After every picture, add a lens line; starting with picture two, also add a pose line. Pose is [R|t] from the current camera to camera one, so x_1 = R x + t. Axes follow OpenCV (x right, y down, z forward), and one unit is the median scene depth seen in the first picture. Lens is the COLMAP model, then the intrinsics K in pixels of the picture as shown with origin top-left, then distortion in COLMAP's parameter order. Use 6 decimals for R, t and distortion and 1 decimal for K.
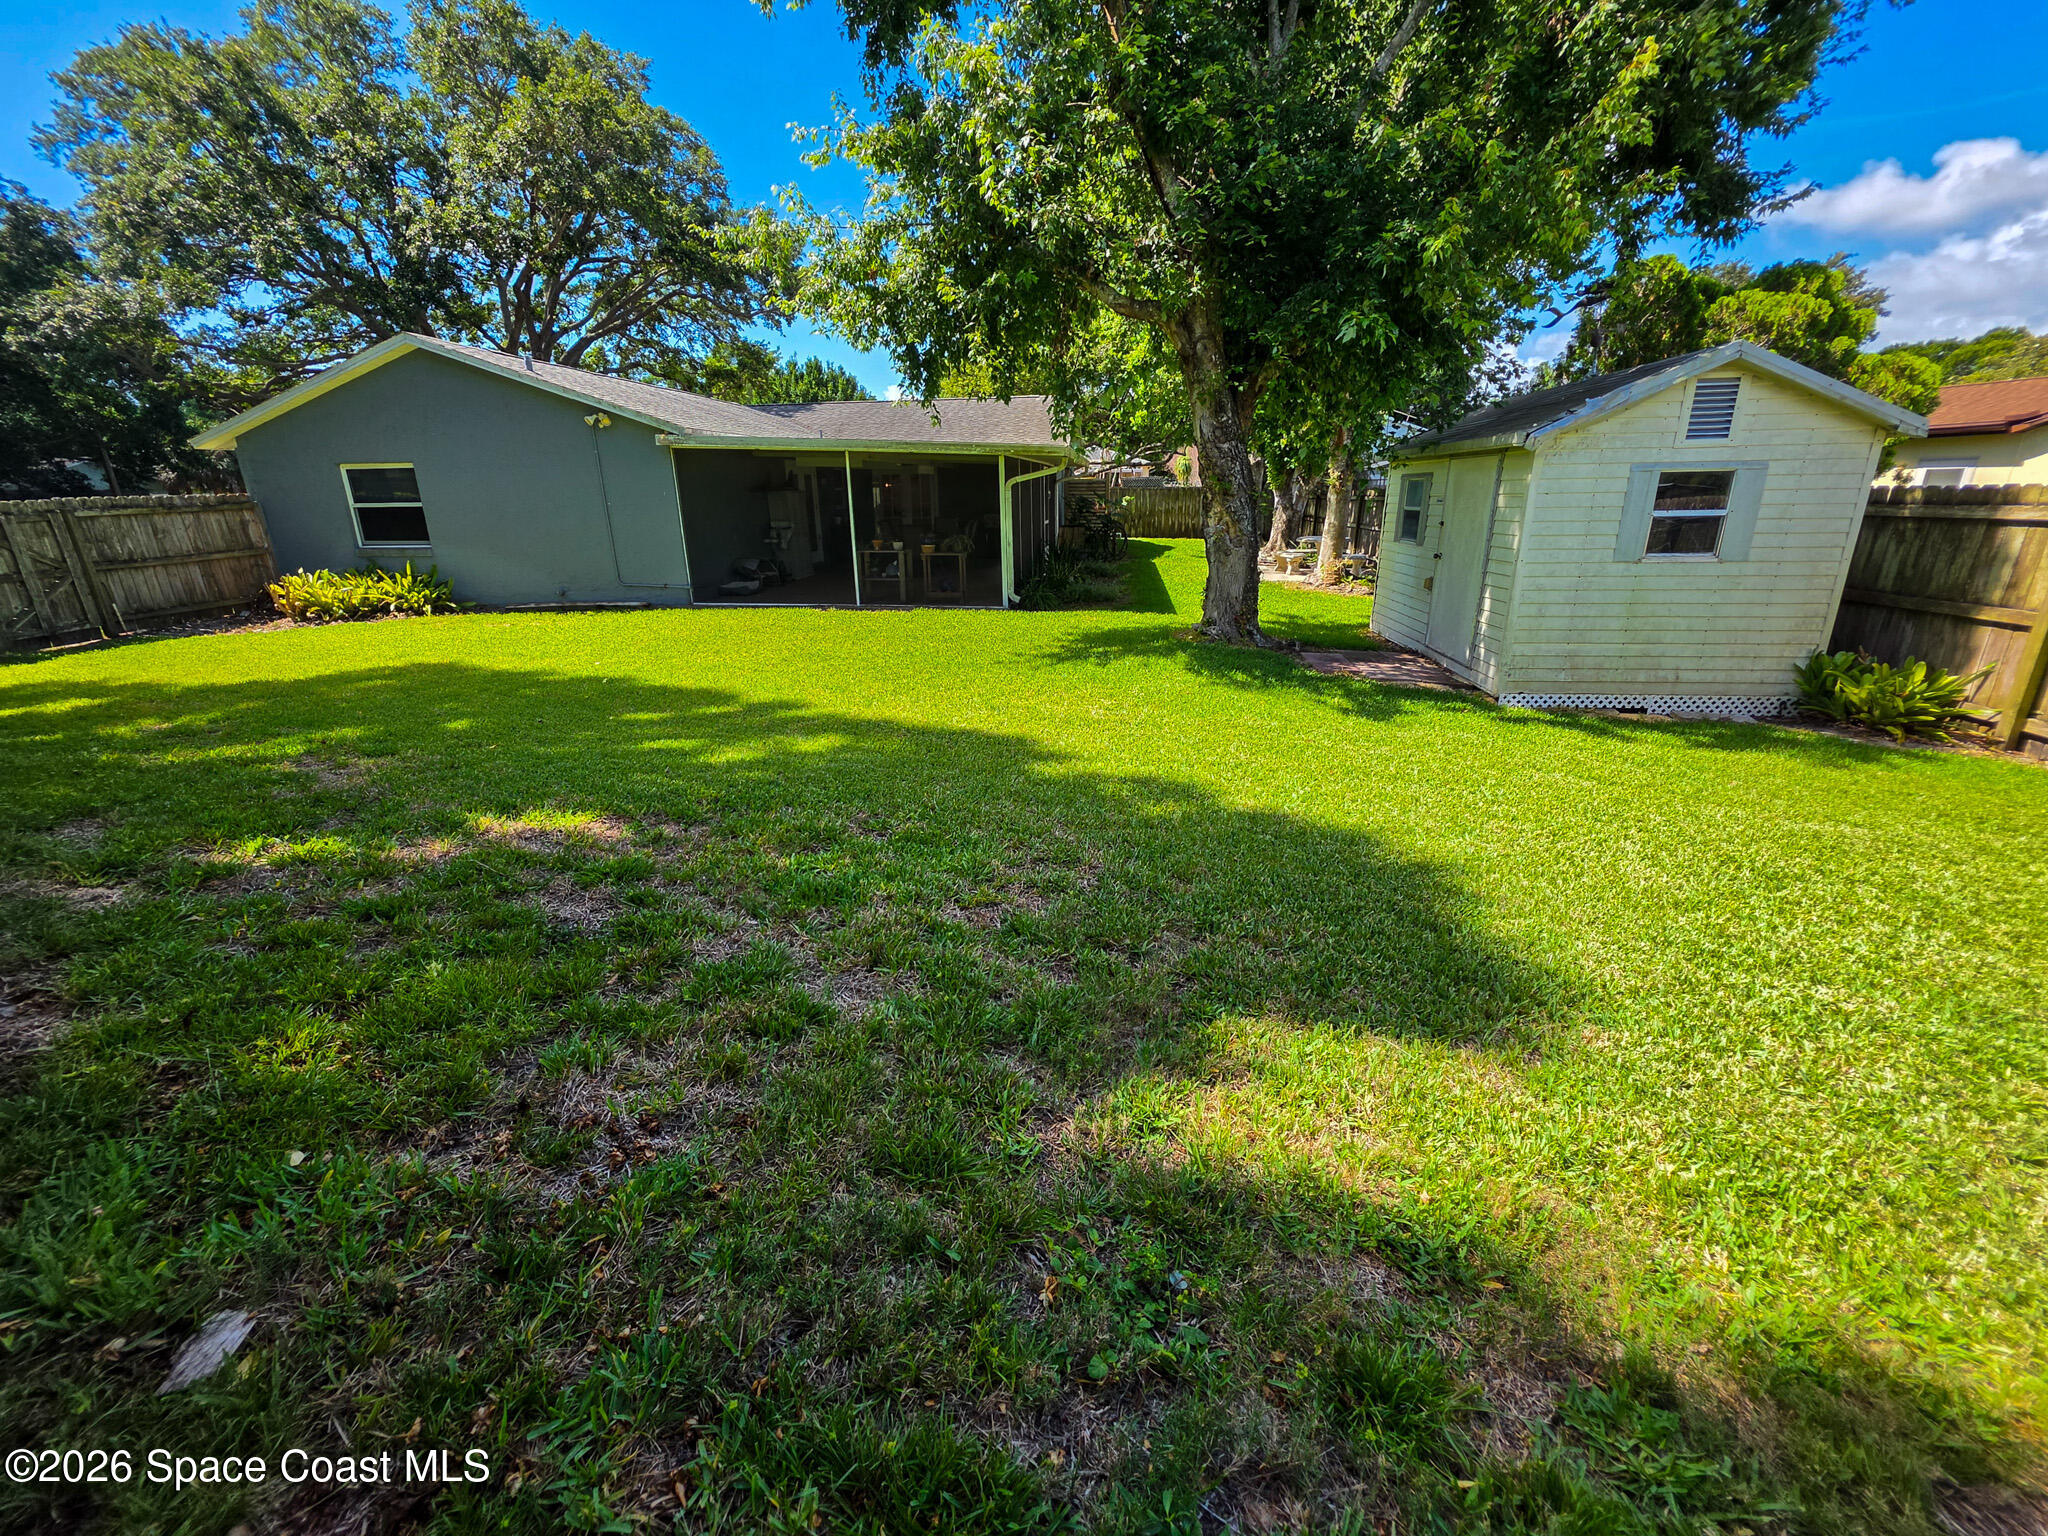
lens RADIAL K [[818.4, 0, 1024.3], [0, 818.4, 769.3], [0, 0, 1]] dist [-0.005258, 0.002770]
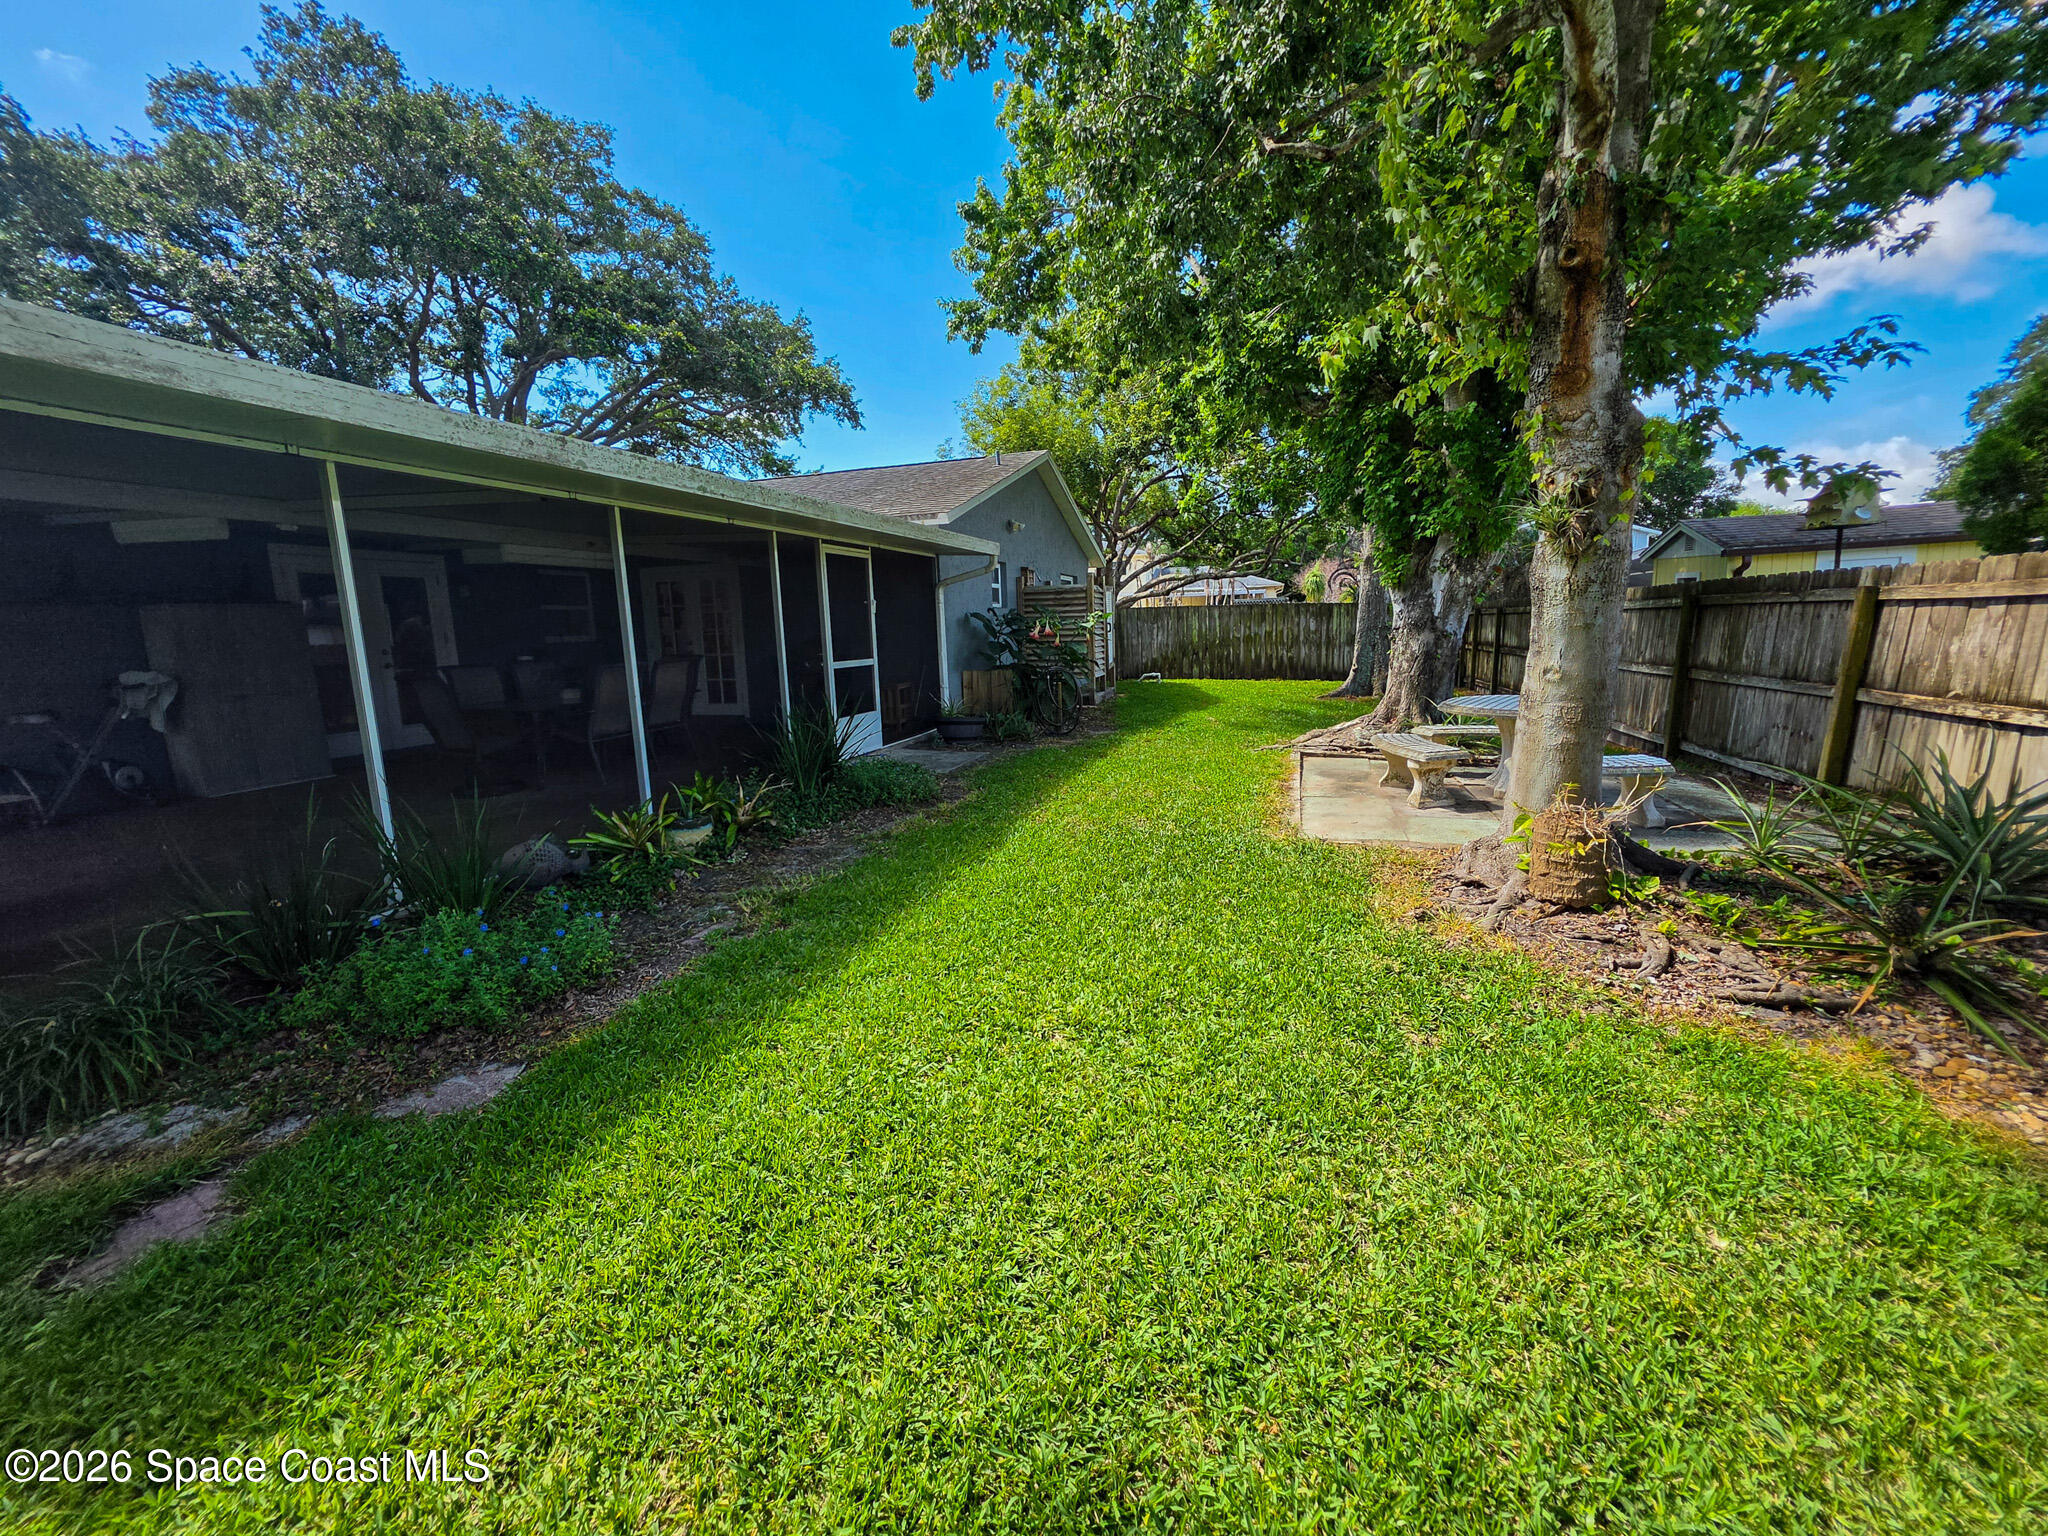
lens RADIAL K [[818.4, 0, 1023.9], [0, 818.4, 767.1], [0, 0, 1]] dist [-0.005258, 0.002770]
pose [[0.981326, 0.017900, -0.191519, 0.204522], [-0.046853, 0.987916, -0.147738, -0.176647], [0.186561, 0.153953, 0.970306, 0.567208]]
